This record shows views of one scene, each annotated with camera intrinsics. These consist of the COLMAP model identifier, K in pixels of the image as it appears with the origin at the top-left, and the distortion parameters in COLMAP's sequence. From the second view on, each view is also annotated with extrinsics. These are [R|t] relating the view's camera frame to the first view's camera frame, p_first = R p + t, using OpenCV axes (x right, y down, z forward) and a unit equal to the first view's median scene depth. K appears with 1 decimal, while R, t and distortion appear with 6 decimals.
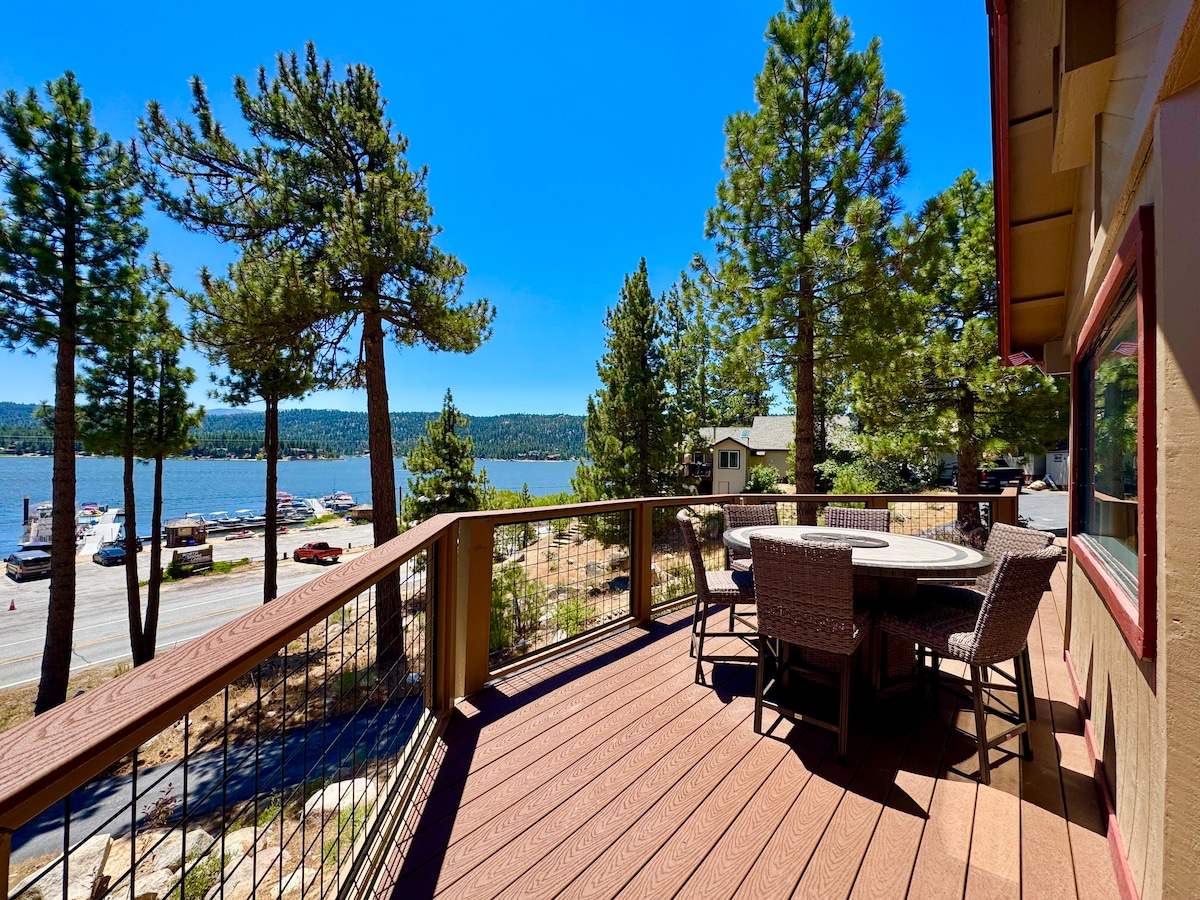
lens RADIAL K [[474.6, 0, 600.0], [0, 474.6, 457.2], [0, 0, 1]] dist [-0.000402, -0.000167]
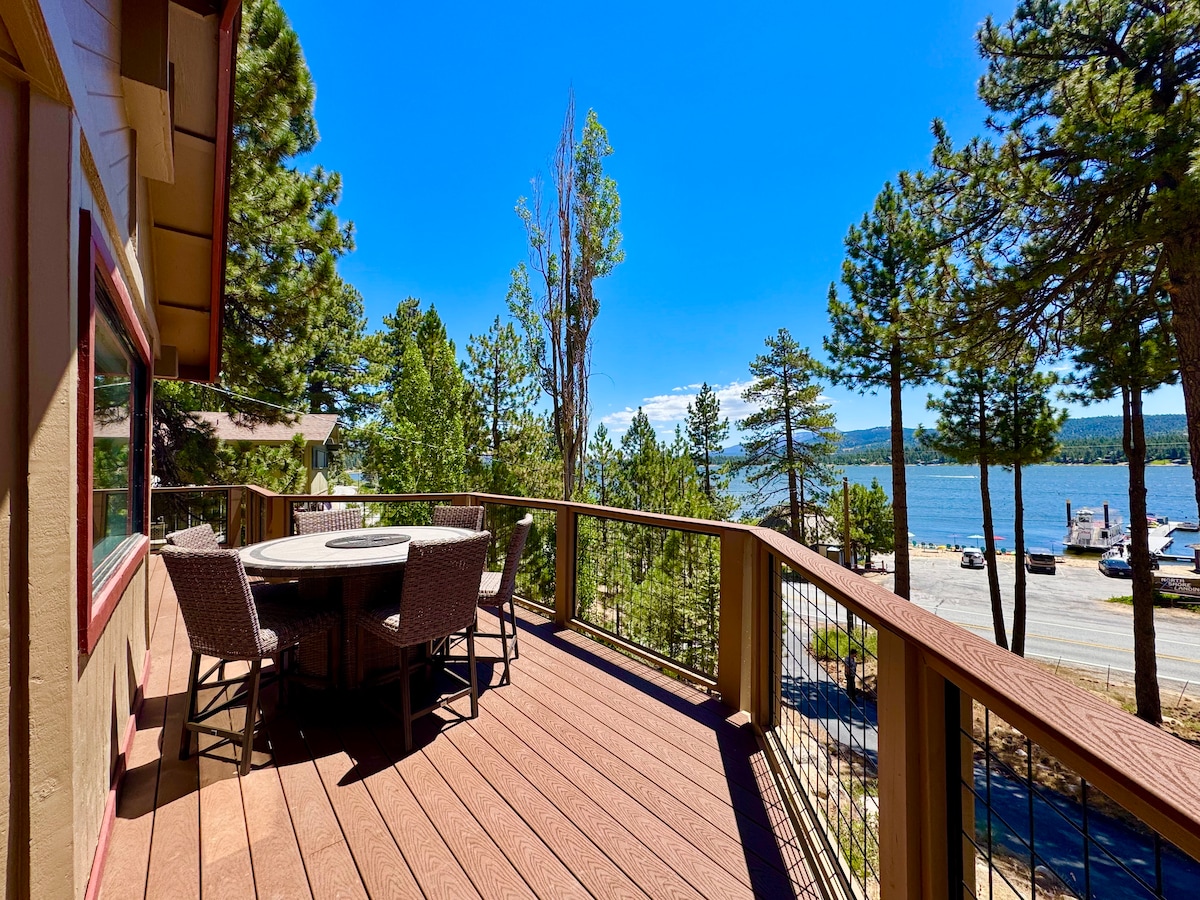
lens RADIAL K [[474.6, 0, 600.4], [0, 474.6, 456.0], [0, 0, 1]] dist [-0.000402, -0.000167]
pose [[-0.139559, -0.030485, -0.989744, 0.208291], [0.009846, 0.999434, -0.032172, 0.004282], [0.990165, -0.014235, -0.139180, 0.234126]]
